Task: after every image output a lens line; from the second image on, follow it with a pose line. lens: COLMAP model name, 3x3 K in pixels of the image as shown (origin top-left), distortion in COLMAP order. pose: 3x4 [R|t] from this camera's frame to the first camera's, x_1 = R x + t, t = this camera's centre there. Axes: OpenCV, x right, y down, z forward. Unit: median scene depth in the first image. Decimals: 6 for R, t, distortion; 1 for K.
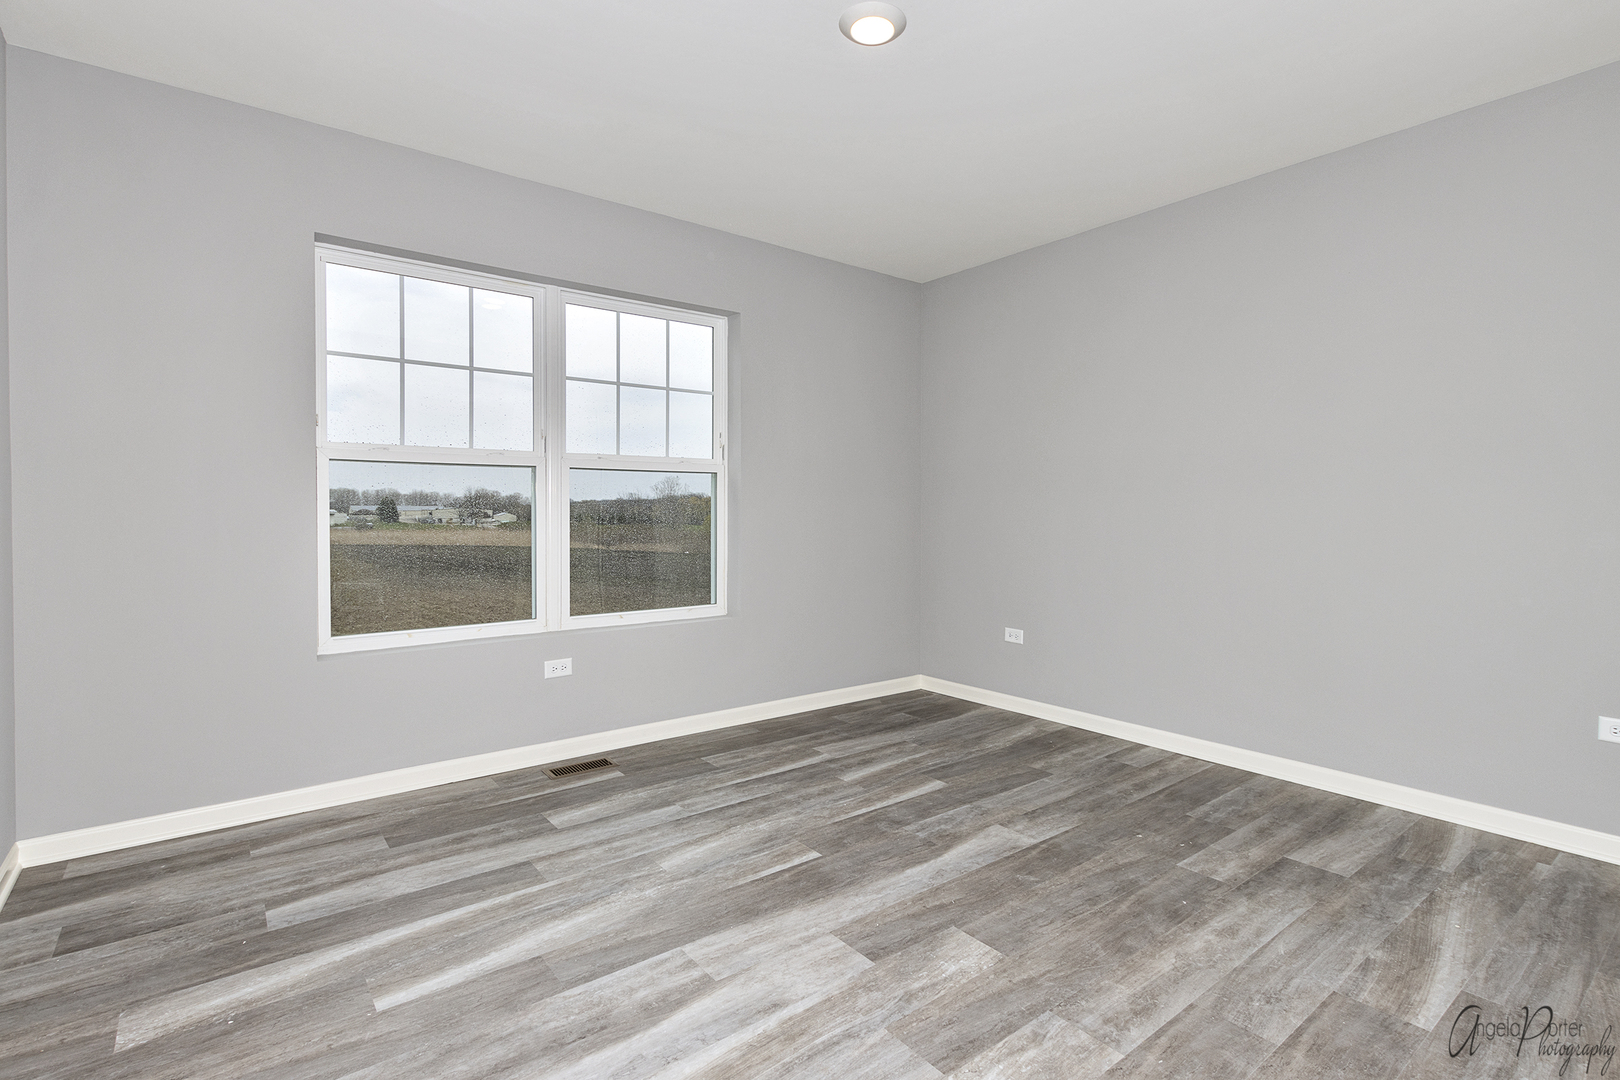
lens RADIAL K [[770.2, 0, 821.5], [0, 770.2, 537.4], [0, 0, 1]] dist [0.014708, -0.000581]
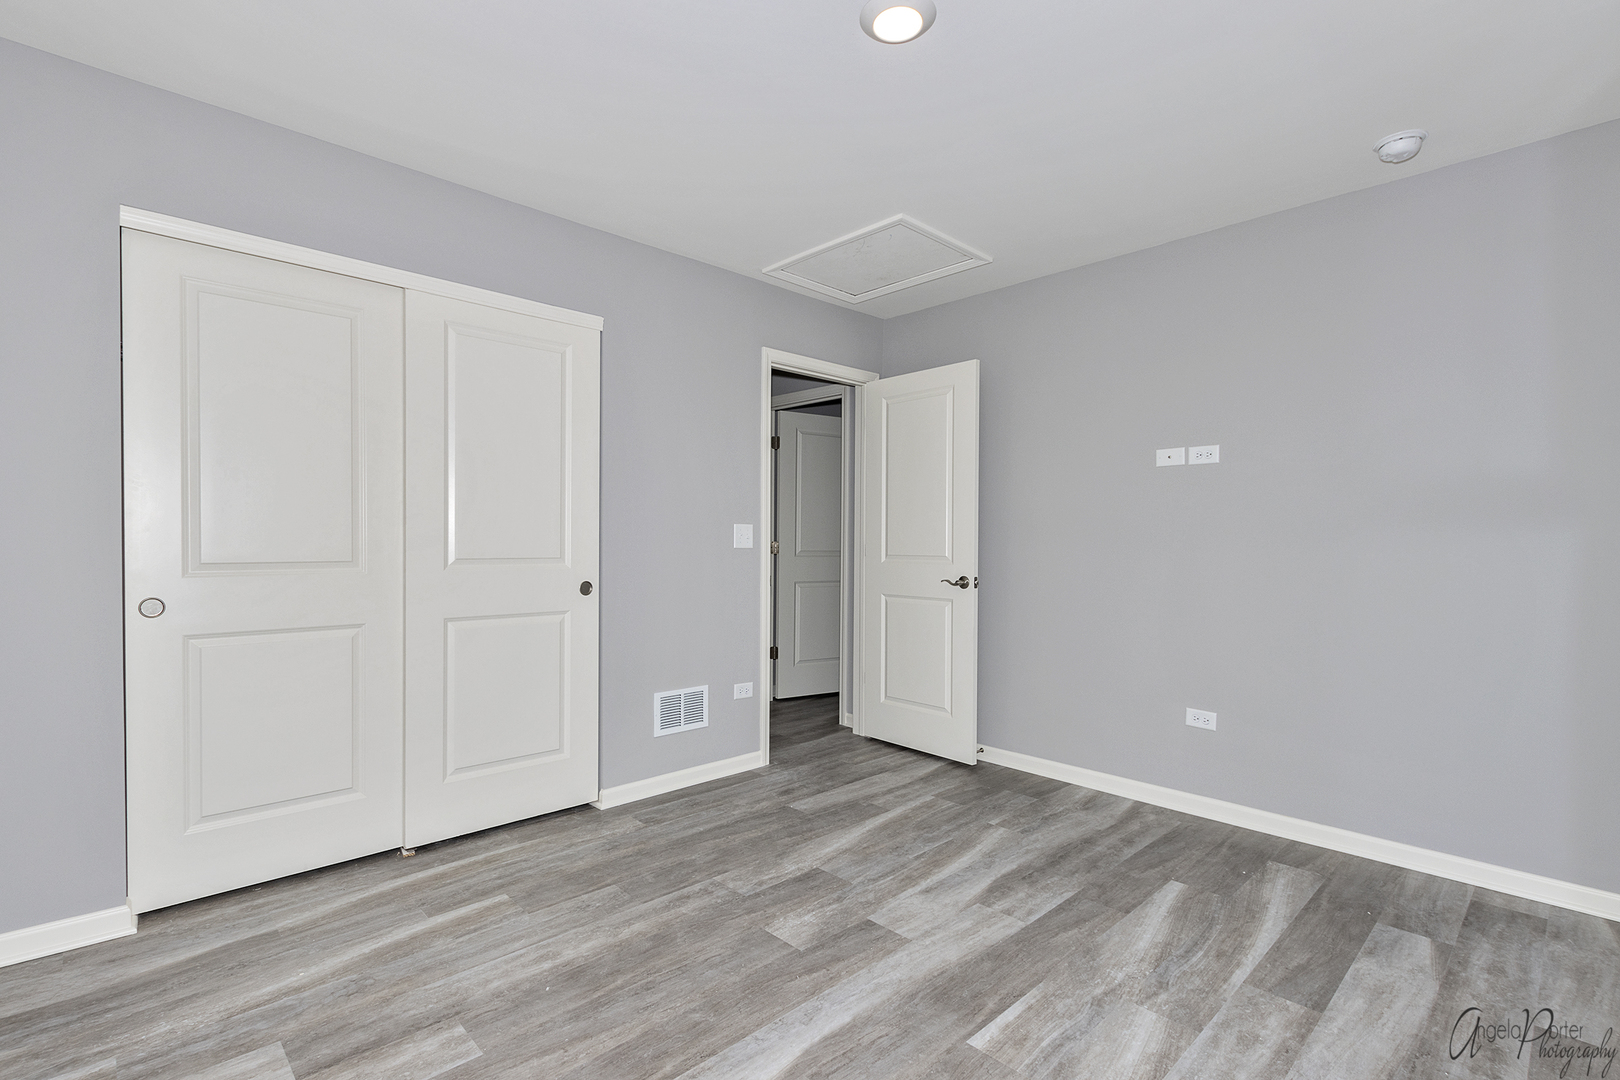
lens RADIAL K [[770.2, 0, 821.5], [0, 770.2, 537.4], [0, 0, 1]] dist [0.014708, -0.000581]
pose [[-0.992761, -0.011479, -0.119559, 0.278499], [-0.014983, 0.999483, 0.028453, -0.101298], [0.119170, 0.030039, -0.992419, 2.058489]]
